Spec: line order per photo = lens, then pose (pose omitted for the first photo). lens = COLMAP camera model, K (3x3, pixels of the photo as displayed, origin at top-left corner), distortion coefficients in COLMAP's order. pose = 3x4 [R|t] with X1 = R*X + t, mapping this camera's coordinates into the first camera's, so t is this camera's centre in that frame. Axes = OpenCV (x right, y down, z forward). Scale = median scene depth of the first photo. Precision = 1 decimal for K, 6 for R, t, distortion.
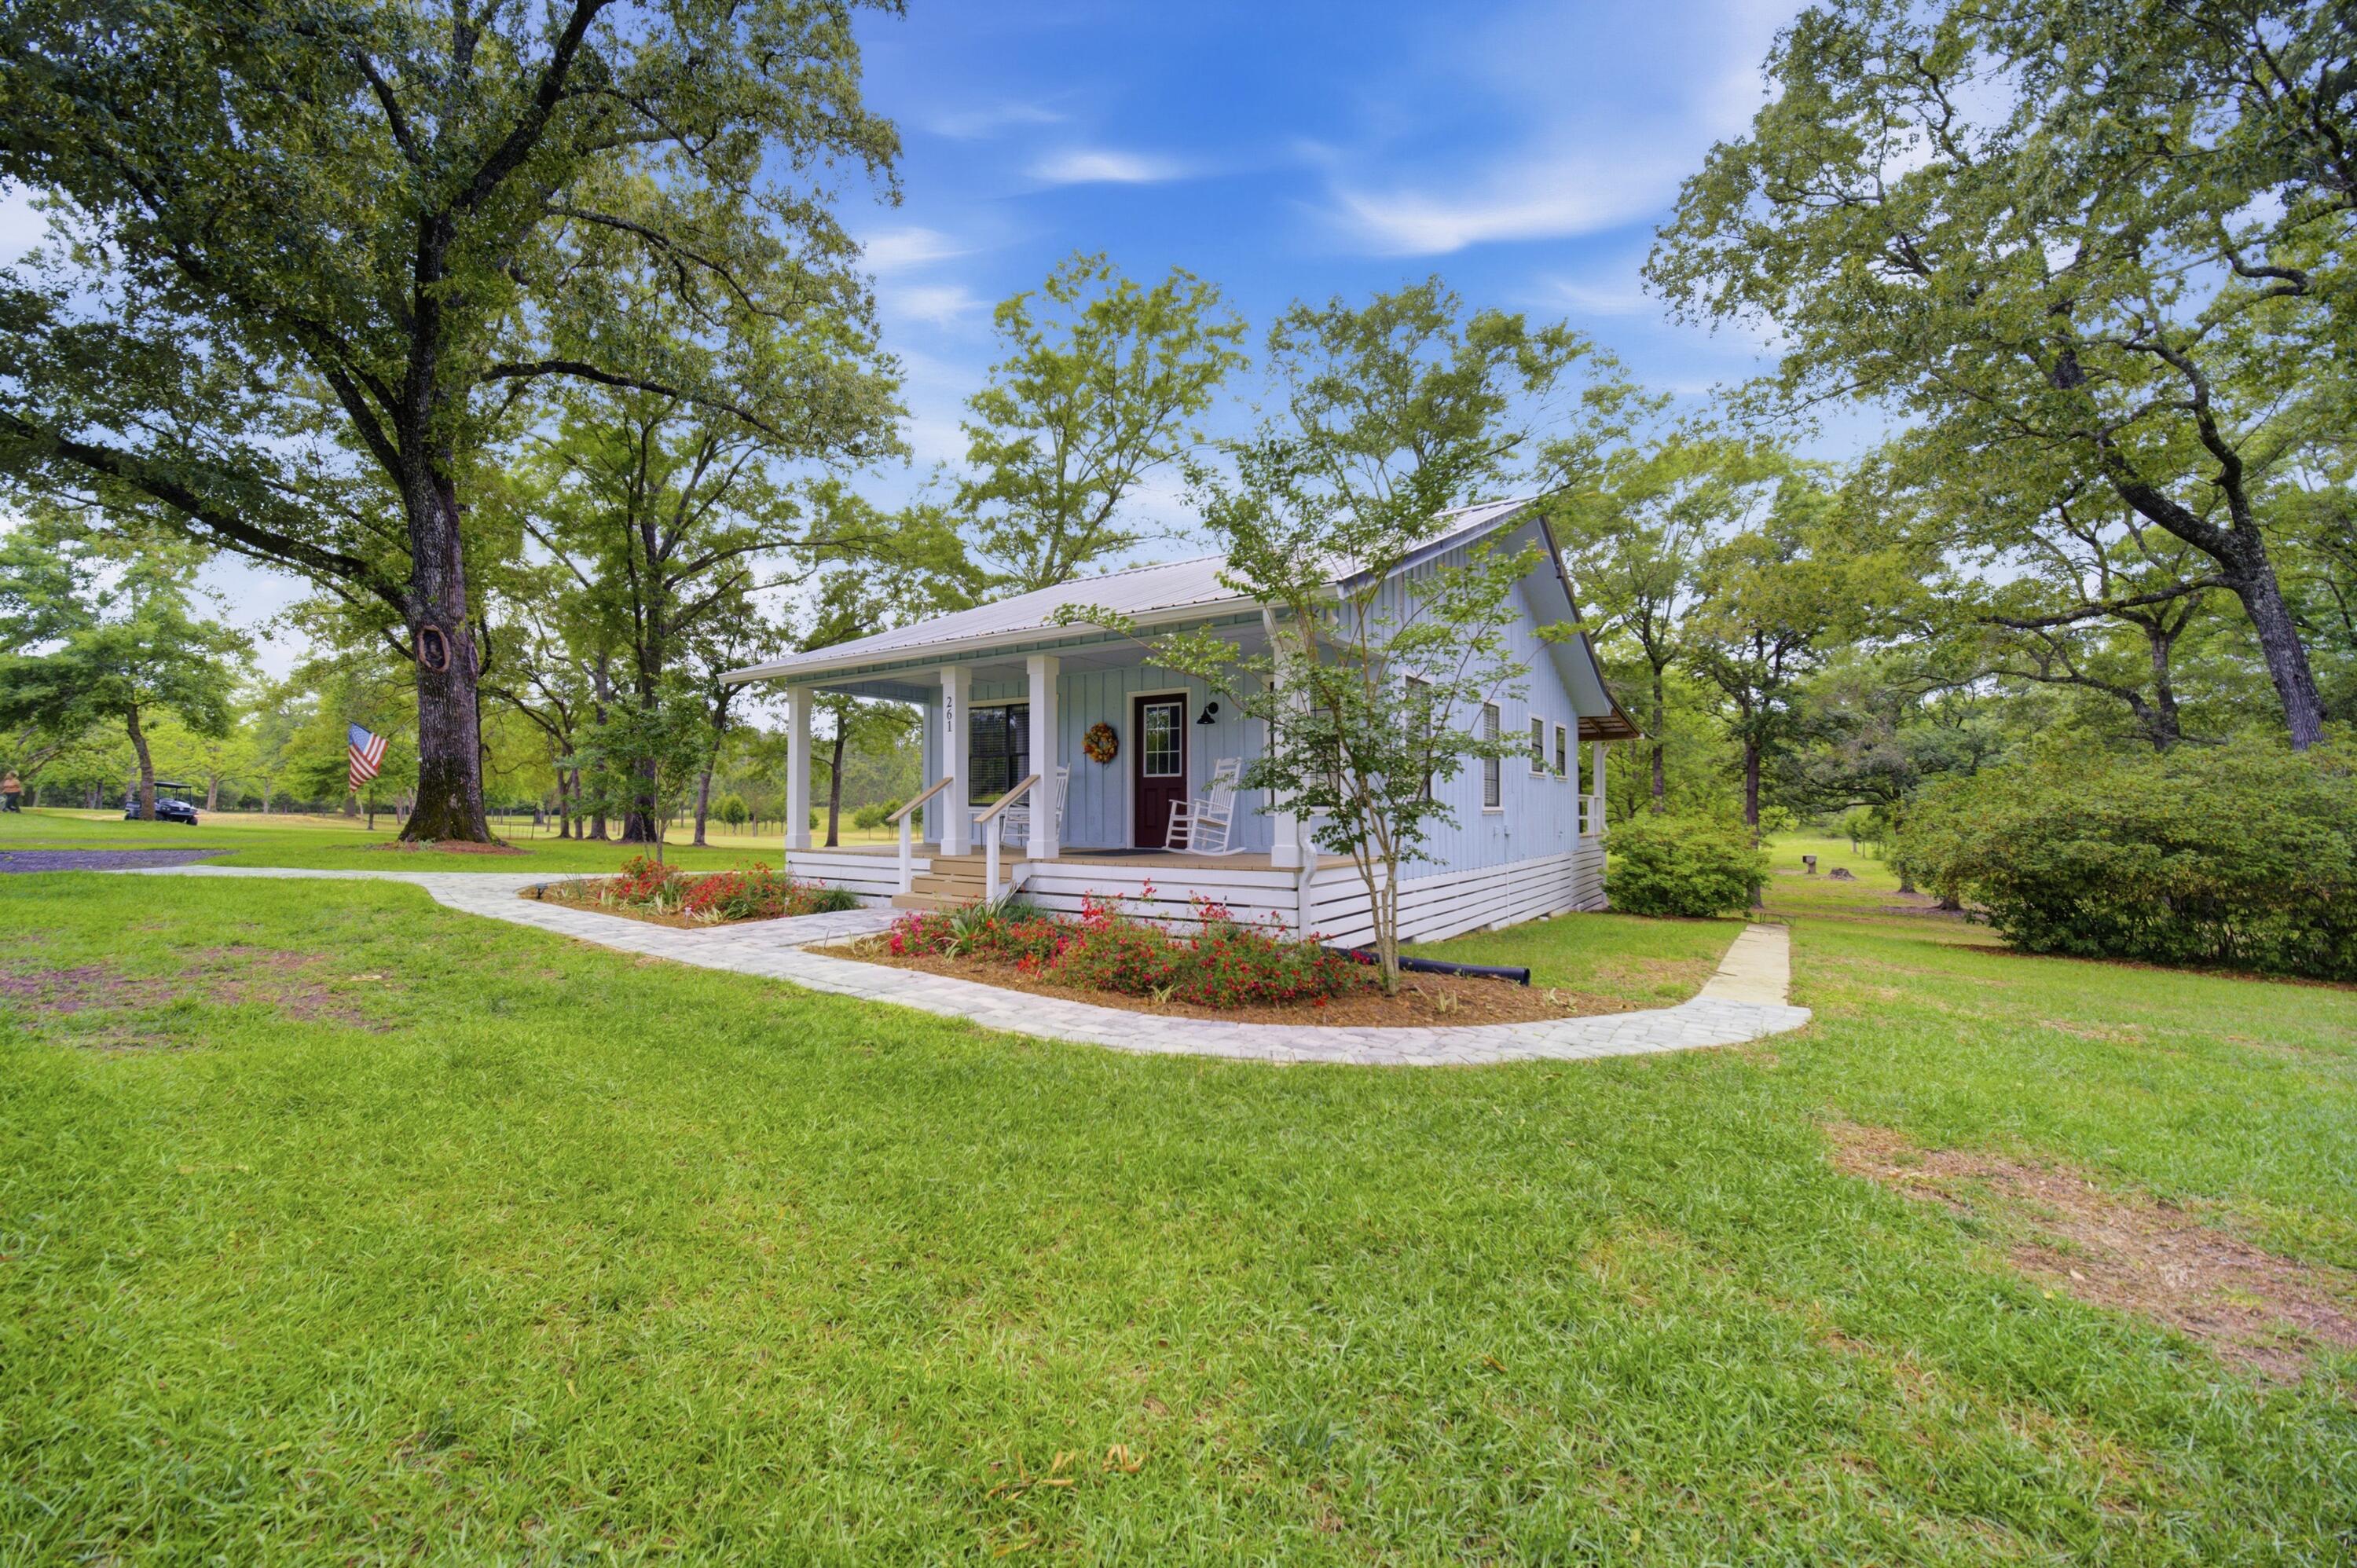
lens RADIAL K [[939.7, 0, 1171.2], [0, 939.7, 797.3], [0, 0, 1]] dist [-0.002397, -0.000335]
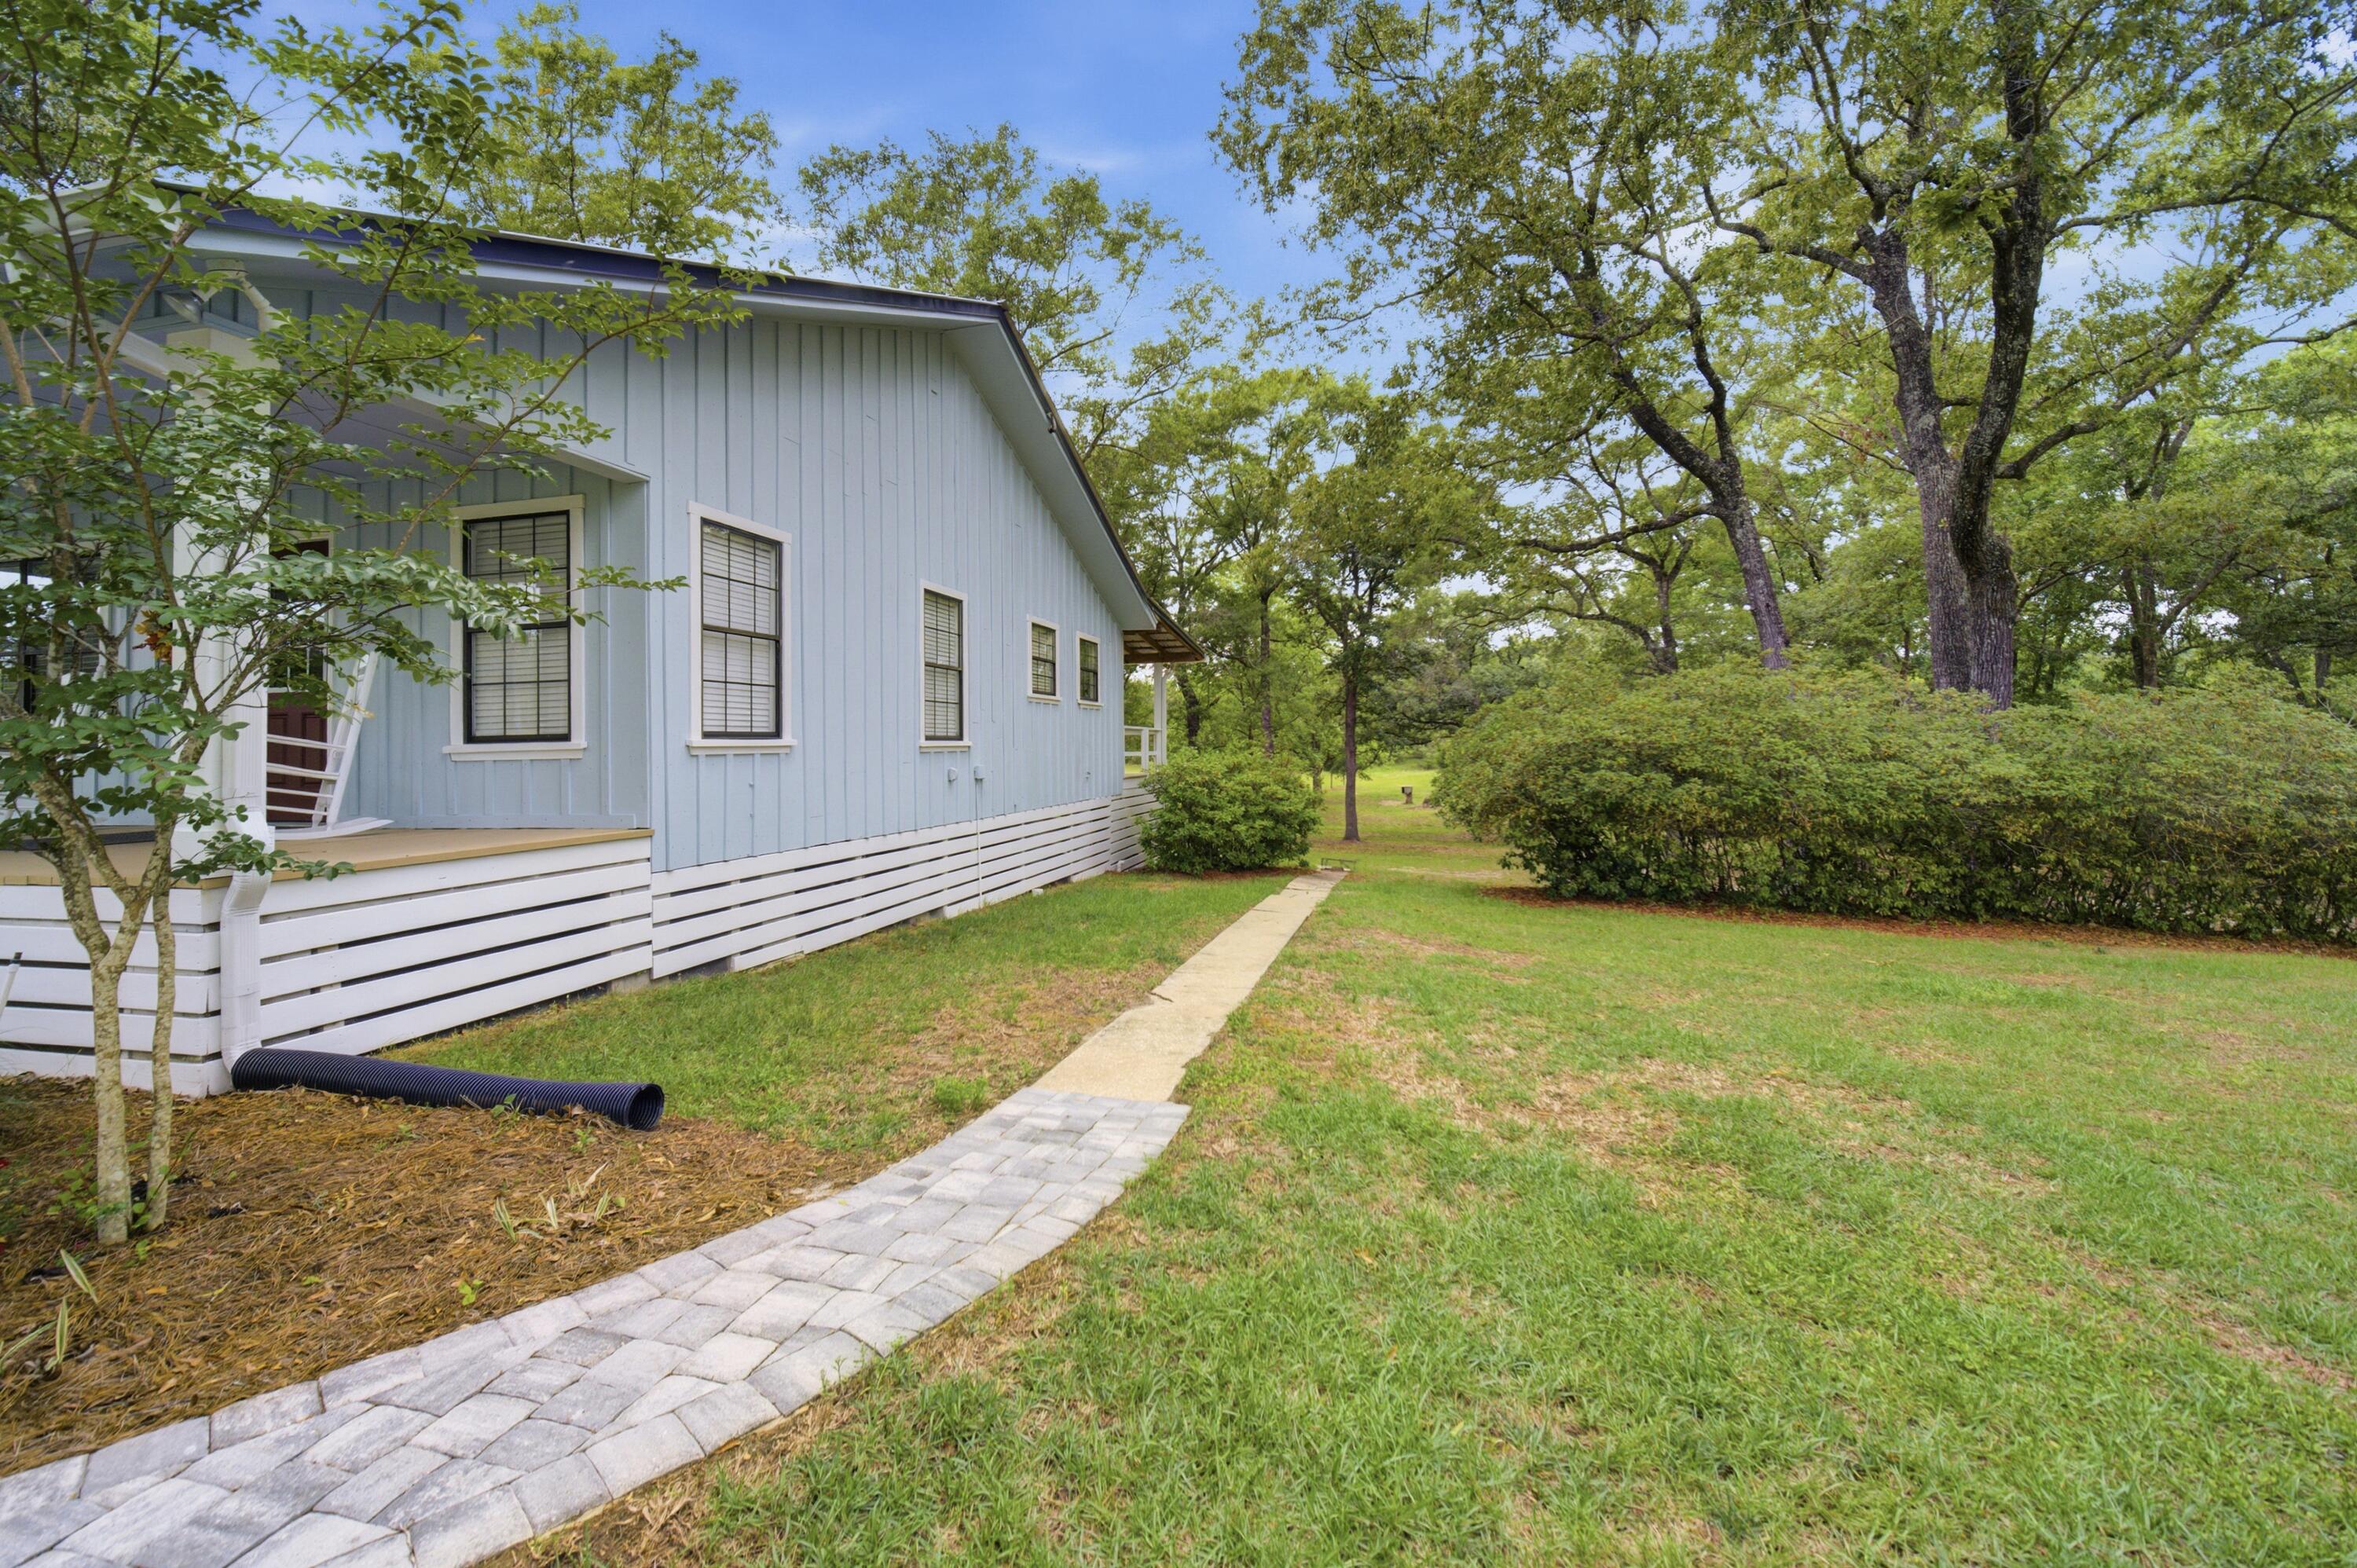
lens RADIAL K [[979.8, 0, 1187.2], [0, 979.8, 734.5], [0, 0, 1]] dist [-0.001977, -0.000377]
pose [[0.935008, -0.009258, 0.354506, 0.187975], [0.010186, 0.999948, -0.000752, 0.005822], [-0.354481, 0.004314, 0.935053, 0.185634]]
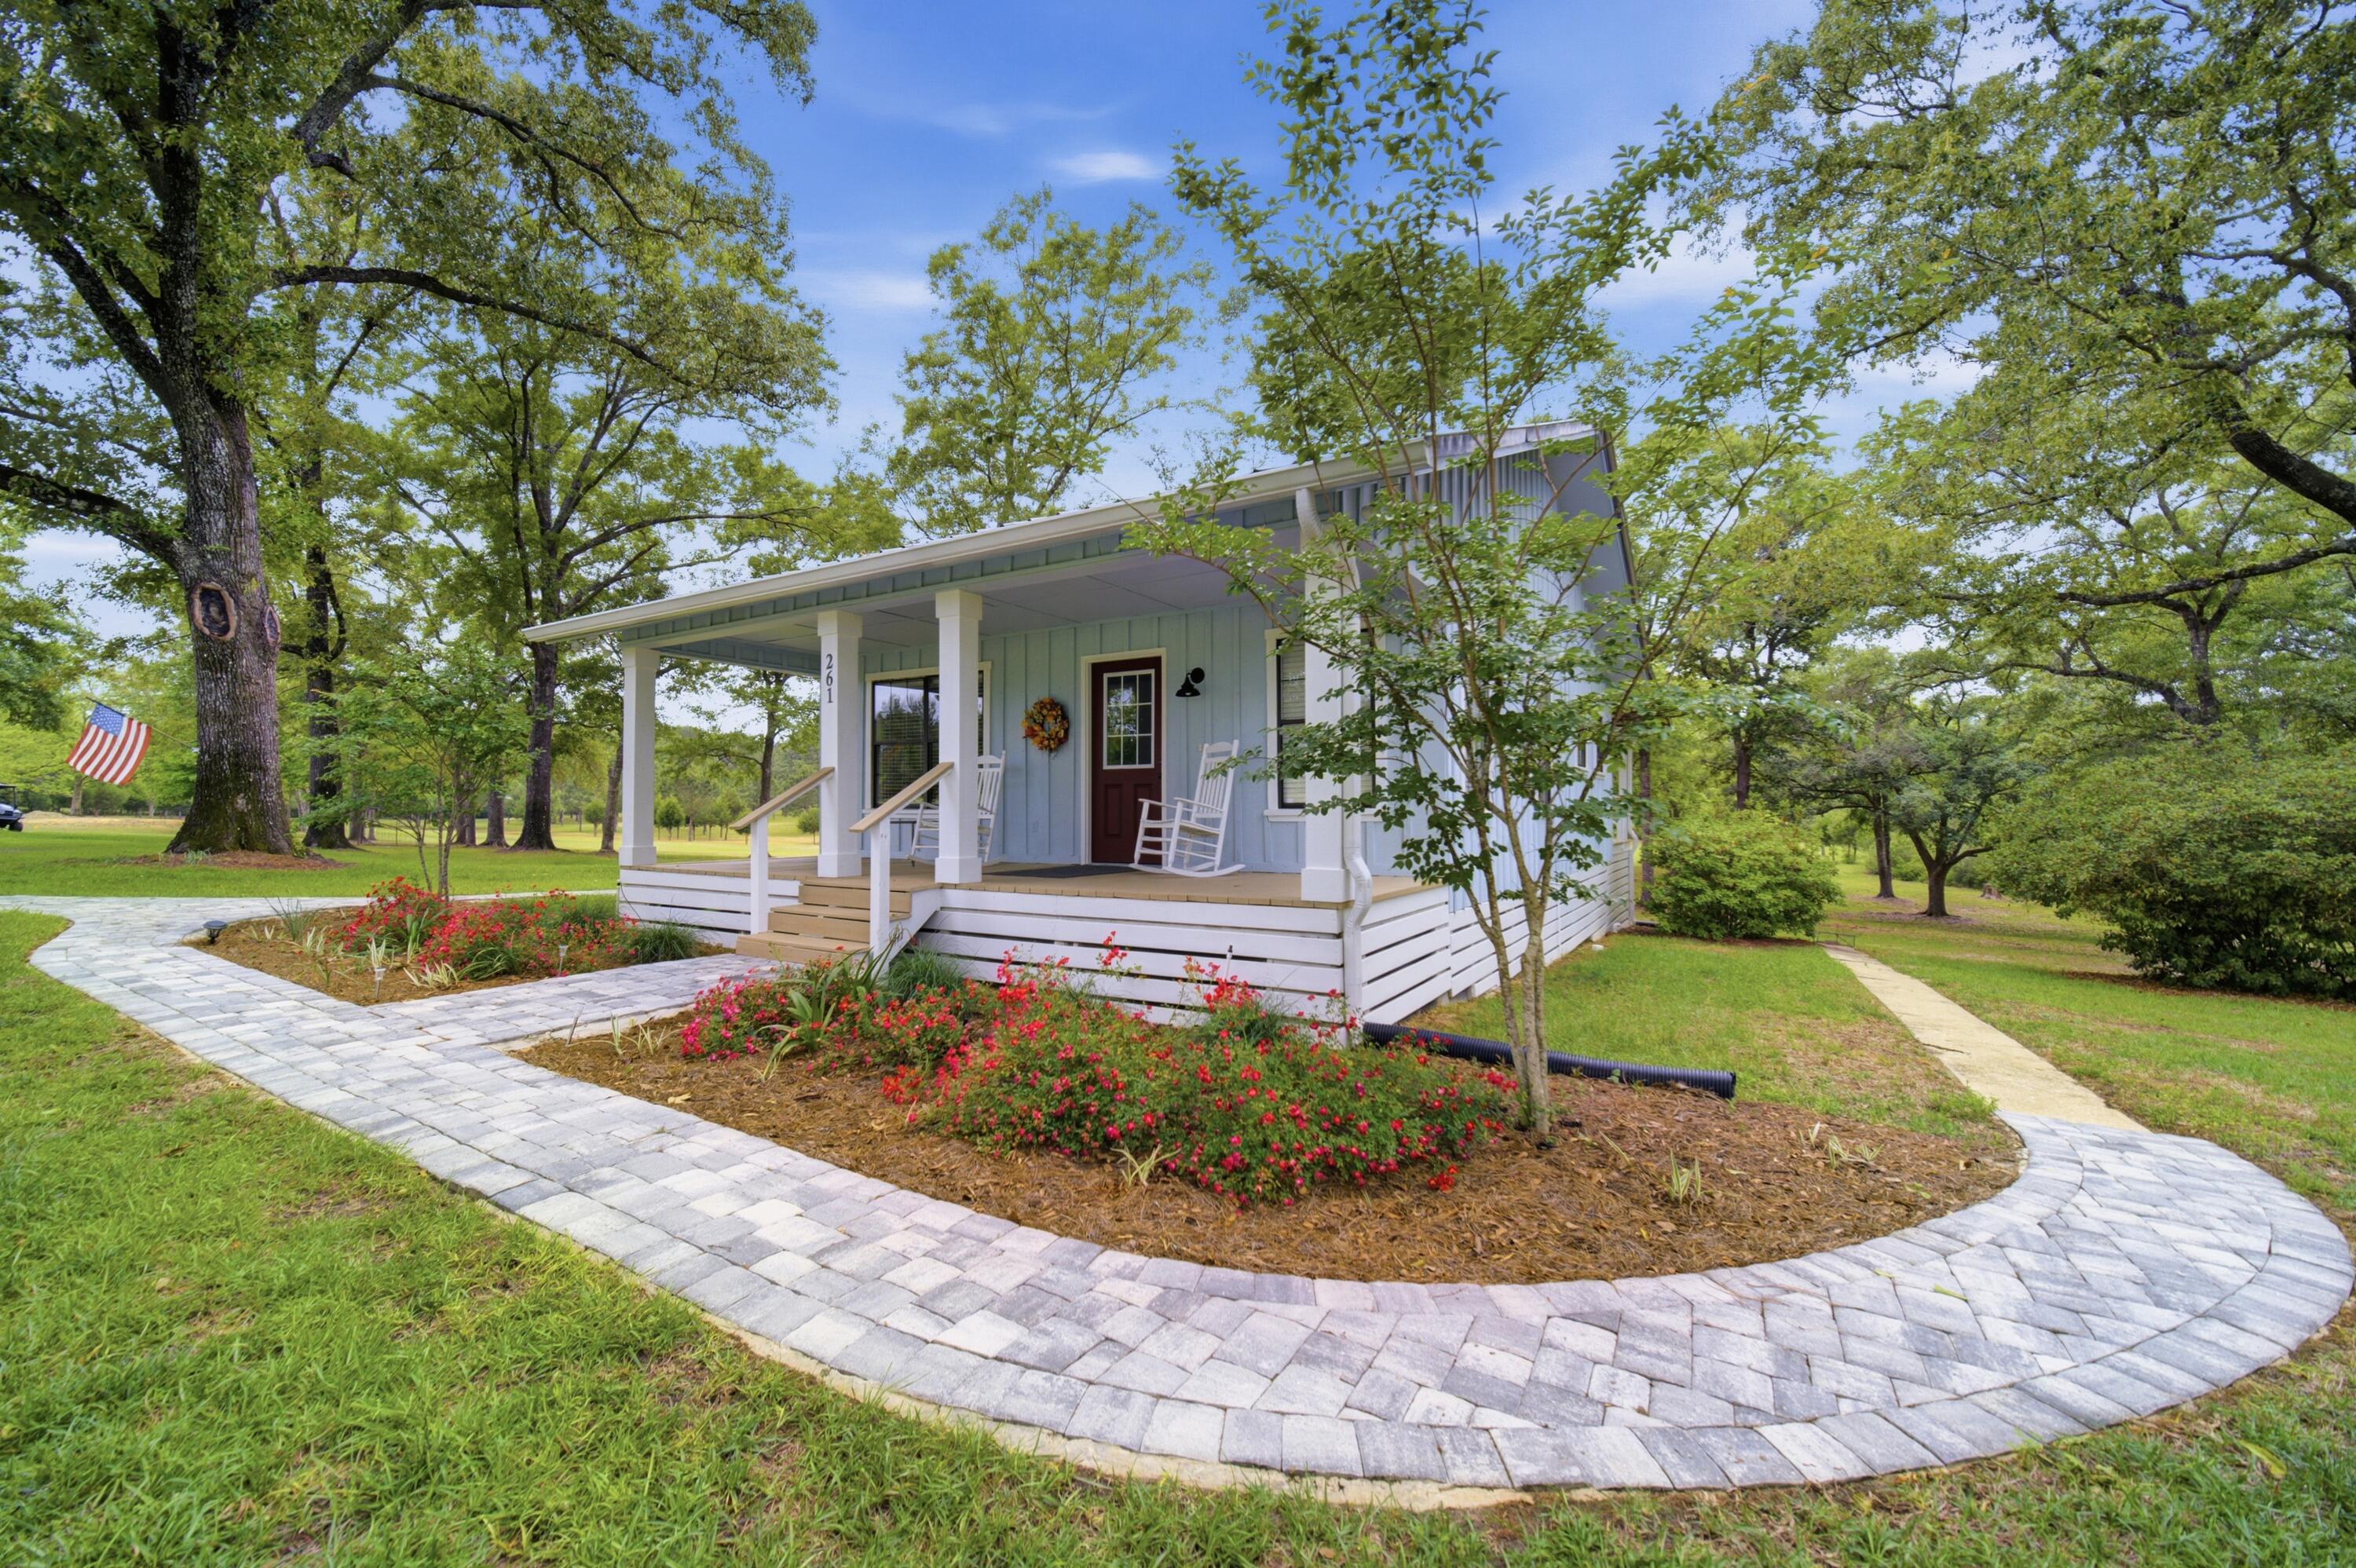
lens RADIAL K [[939.3, 0, 1170.7], [0, 939.3, 797.3], [0, 0, 1]] dist [-0.002397, -0.000335]
pose [[0.999006, 0.000403, 0.044566, -0.005932], [-0.000260, 0.999995, -0.003208, 0.002231], [-0.044567, 0.003194, 0.999001, 0.166775]]
